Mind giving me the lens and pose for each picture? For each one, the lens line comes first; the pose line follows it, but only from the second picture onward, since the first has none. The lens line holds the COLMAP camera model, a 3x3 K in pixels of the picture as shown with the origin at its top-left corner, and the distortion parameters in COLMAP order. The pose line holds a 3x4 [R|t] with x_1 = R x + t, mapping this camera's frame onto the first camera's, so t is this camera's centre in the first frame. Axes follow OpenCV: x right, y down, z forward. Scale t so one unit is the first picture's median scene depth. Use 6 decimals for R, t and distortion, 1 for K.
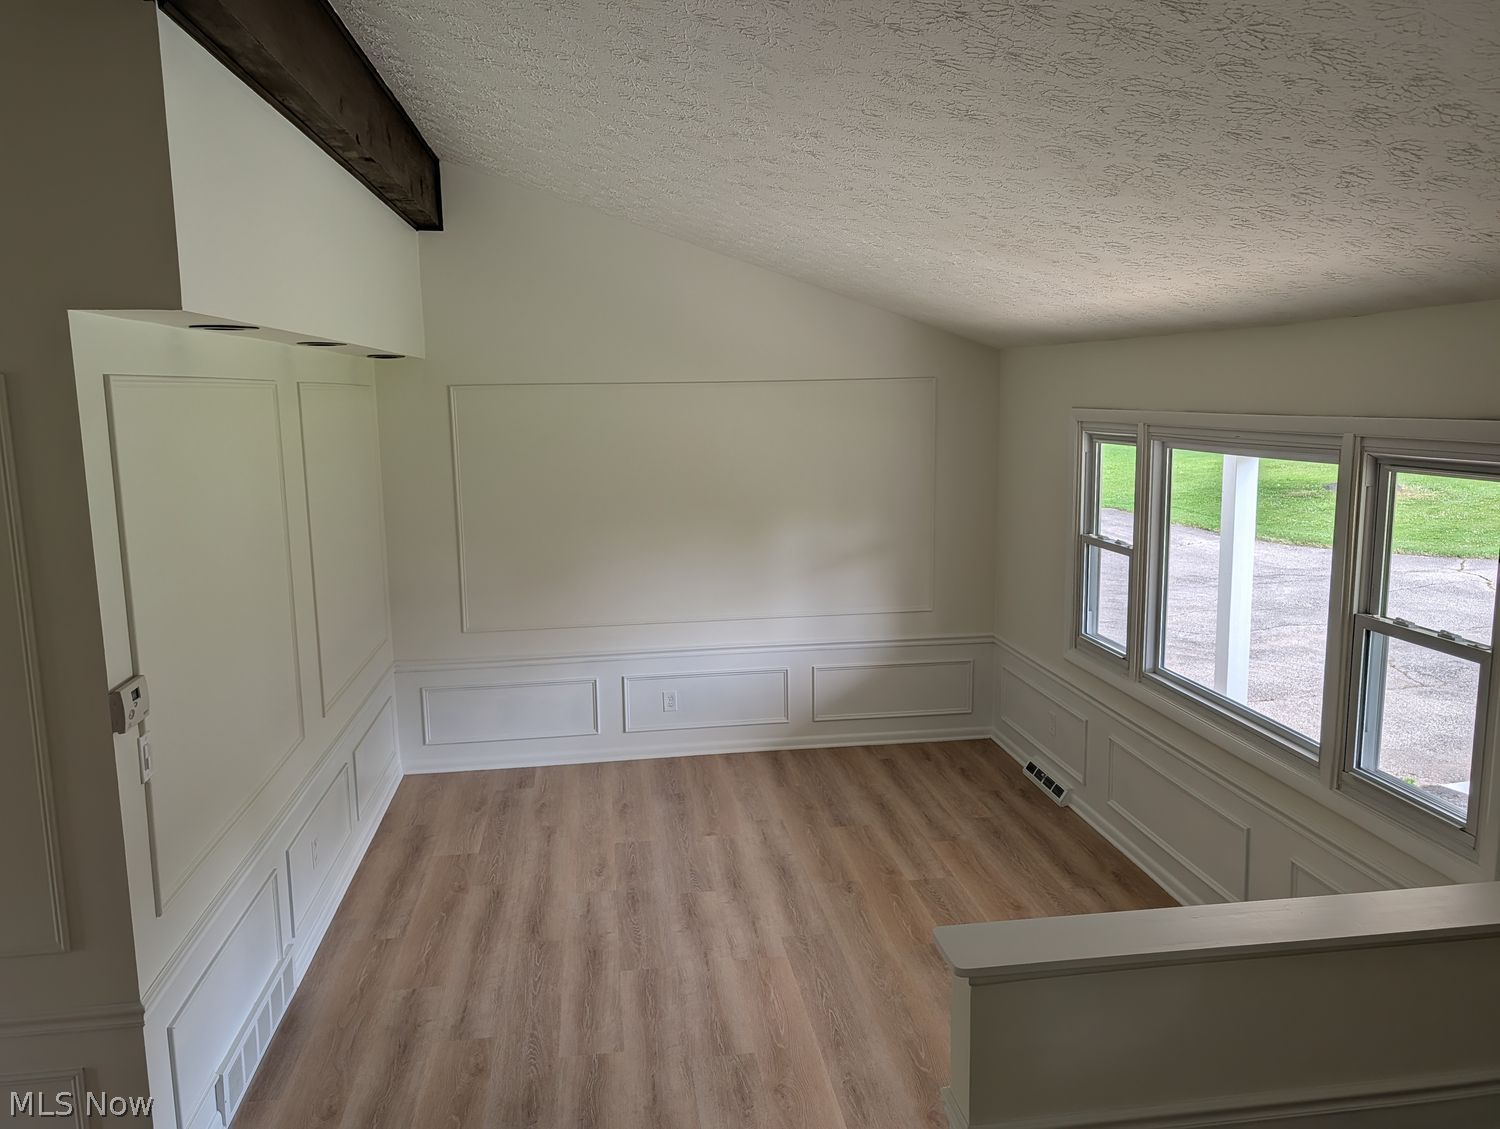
lens RADIAL K [[1071.5, 0, 742.2], [0, 1071.5, 561.7], [0, 0, 1]] dist [0.044556, -0.034388]
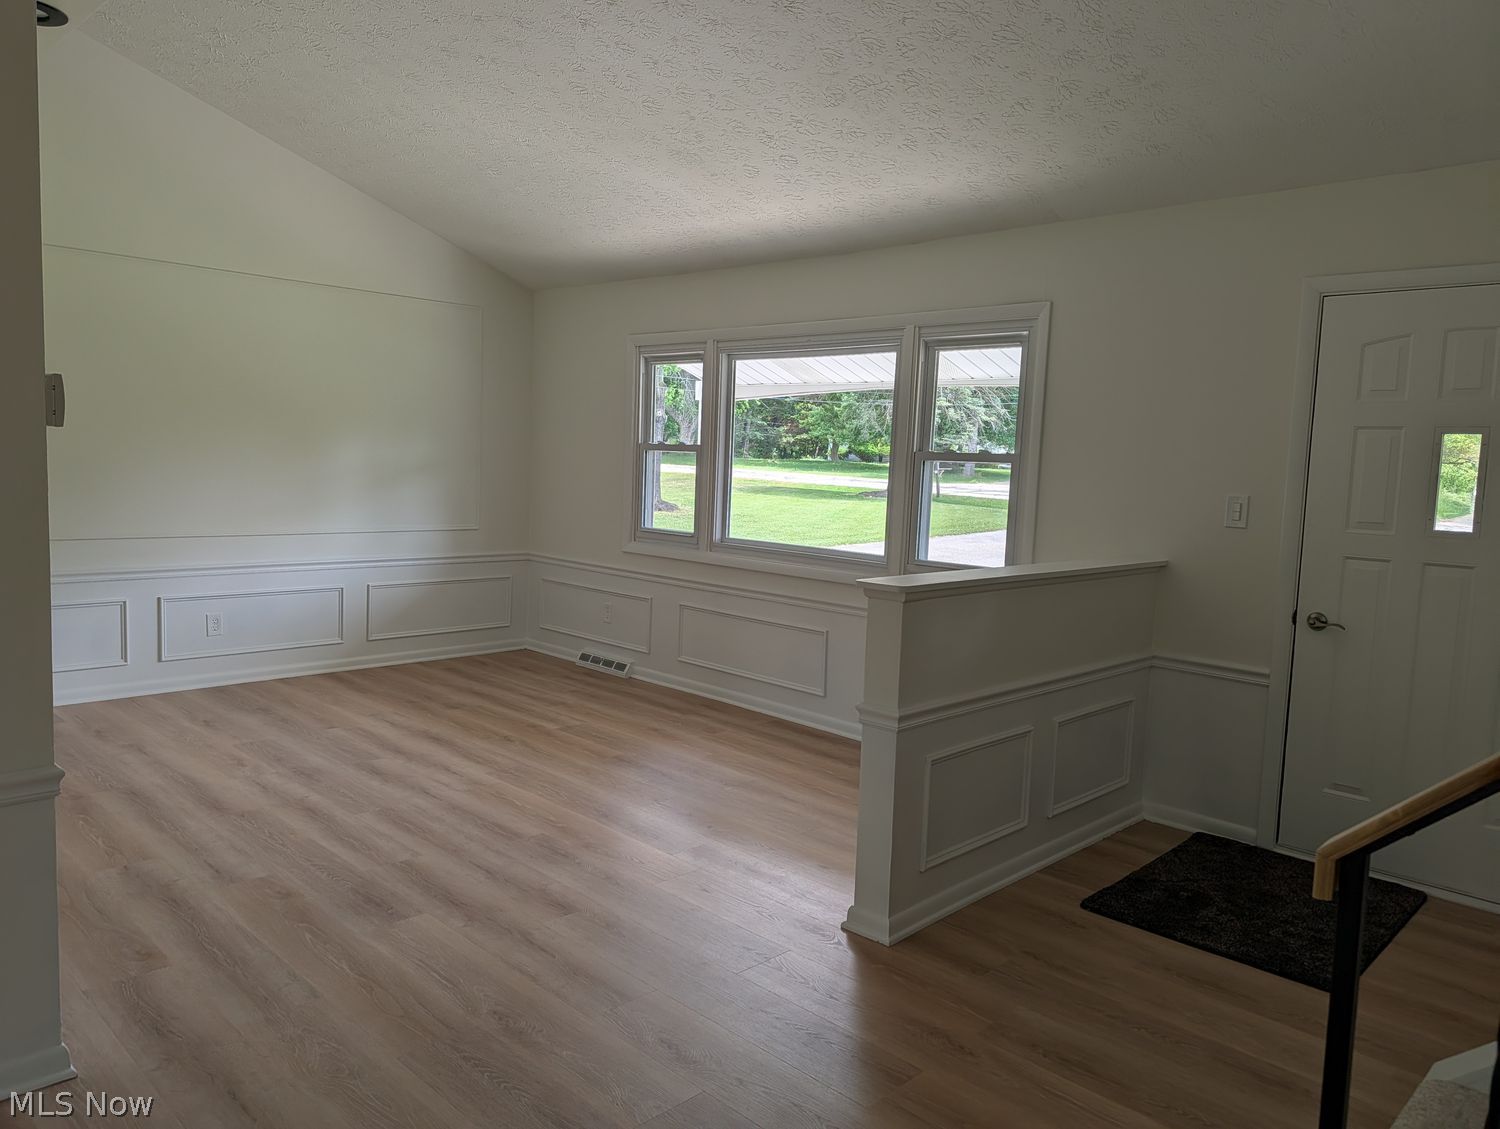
lens RADIAL K [[1071.5, 0, 698.4], [0, 1071.5, 580.0], [0, 0, 1]] dist [0.044556, -0.034388]
pose [[0.802155, -0.016443, 0.596890, -0.377940], [0.040306, 0.998832, -0.026651, 0.177060], [-0.595754, 0.045437, 0.801881, 0.021921]]
